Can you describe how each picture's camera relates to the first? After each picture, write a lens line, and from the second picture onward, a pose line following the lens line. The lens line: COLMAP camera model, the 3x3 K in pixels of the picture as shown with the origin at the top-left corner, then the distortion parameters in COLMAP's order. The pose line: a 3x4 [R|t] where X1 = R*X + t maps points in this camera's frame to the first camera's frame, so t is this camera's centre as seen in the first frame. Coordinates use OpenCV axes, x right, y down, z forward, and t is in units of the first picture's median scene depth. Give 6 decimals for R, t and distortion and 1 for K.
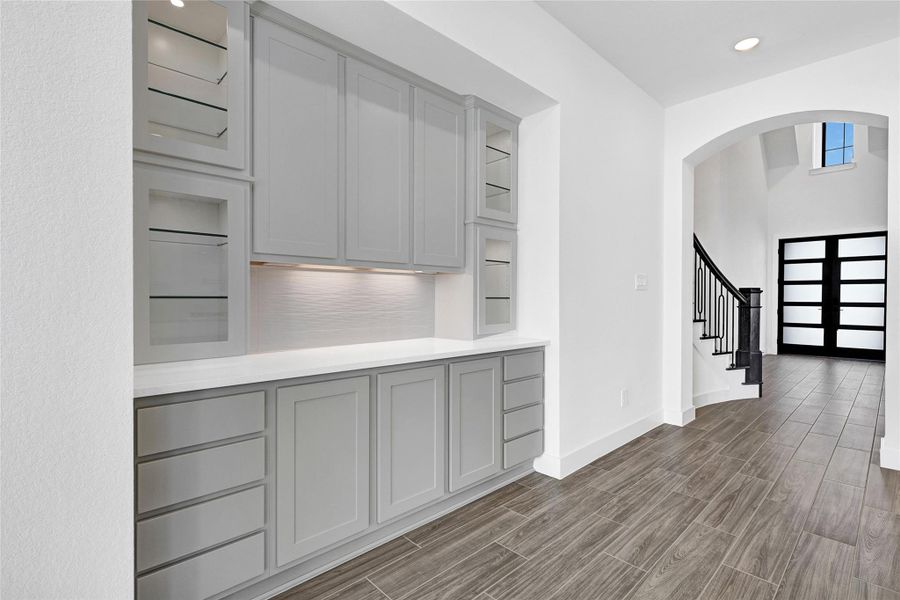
lens RADIAL K [[408.3, 0, 450.0], [0, 408.3, 300.0], [0, 0, 1]] dist [0.001384, 0.000372]
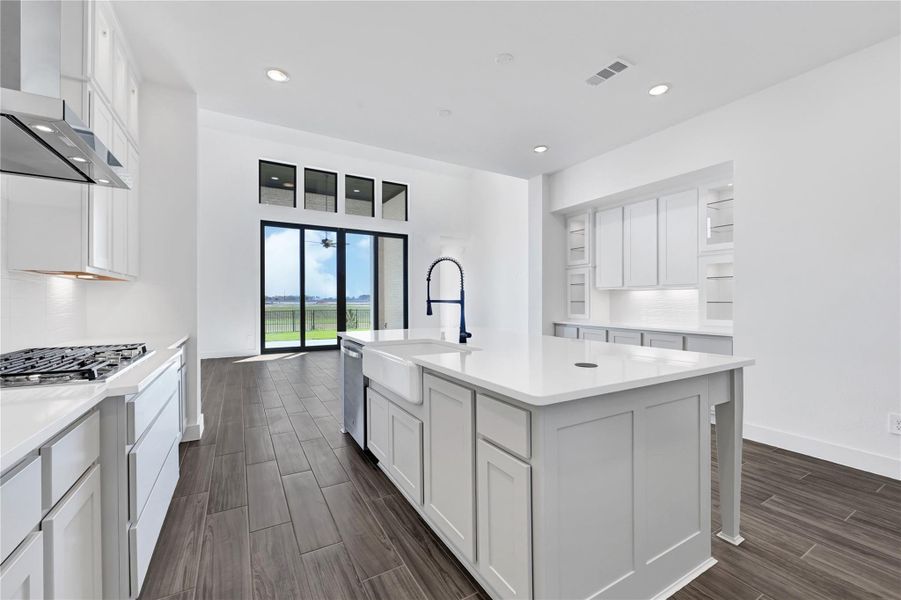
lens RADIAL K [[364.1, 0, 454.4], [0, 364.1, 304.3], [0, 0, 1]] dist [0.001092, 0.000192]
pose [[-0.204597, 0.005027, -0.978833, 1.047249], [-0.011231, 0.999909, 0.007482, 0.001498], [0.978782, 0.012524, -0.204522, 0.216322]]
